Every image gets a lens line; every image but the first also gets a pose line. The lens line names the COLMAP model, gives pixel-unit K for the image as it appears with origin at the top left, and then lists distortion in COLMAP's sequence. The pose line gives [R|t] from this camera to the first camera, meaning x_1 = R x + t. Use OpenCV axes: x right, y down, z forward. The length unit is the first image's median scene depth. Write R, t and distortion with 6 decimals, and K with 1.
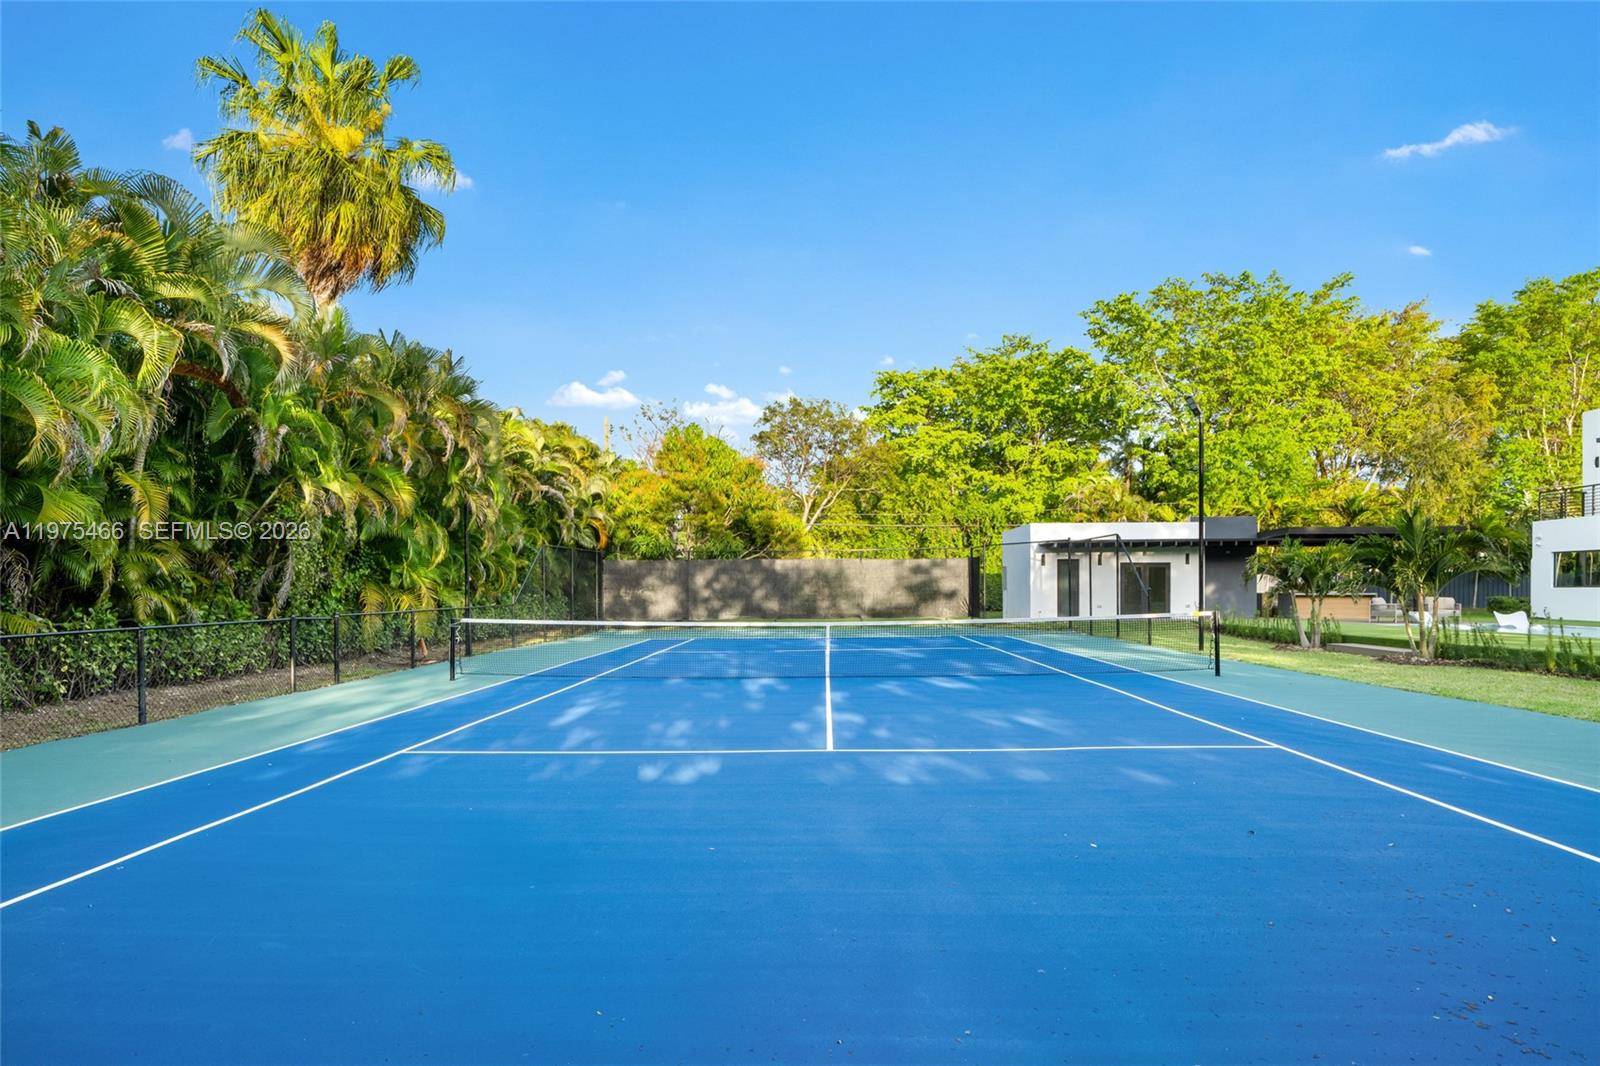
lens RADIAL K [[858.6, 0, 837.7], [0, 858.6, 587.1], [0, 0, 1]] dist [0.050002, 0.000656]
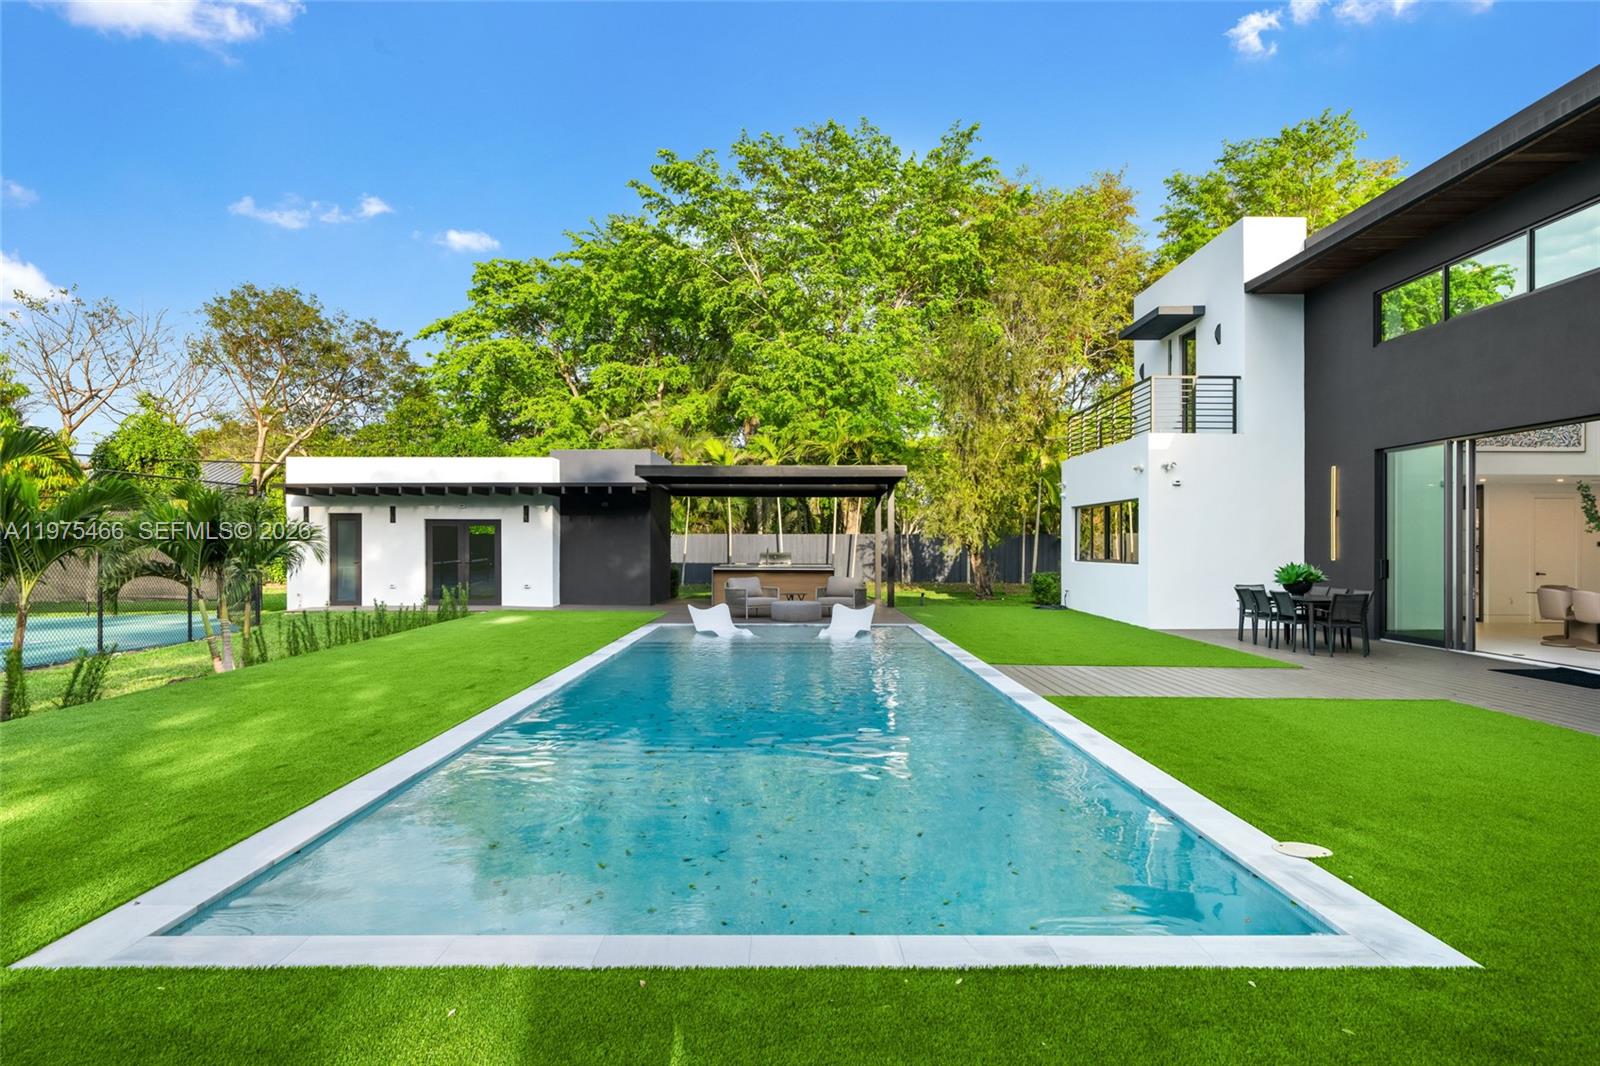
lens RADIAL K [[949.8, 0, 794.9], [0, 949.8, 538.8], [0, 0, 1]] dist [-0.005361, 0.001686]
pose [[0.999745, 0.005761, -0.021819, 0.504544], [-0.005938, 0.999950, -0.008064, -0.007877], [0.021771, 0.008191, 0.999729, 0.245011]]
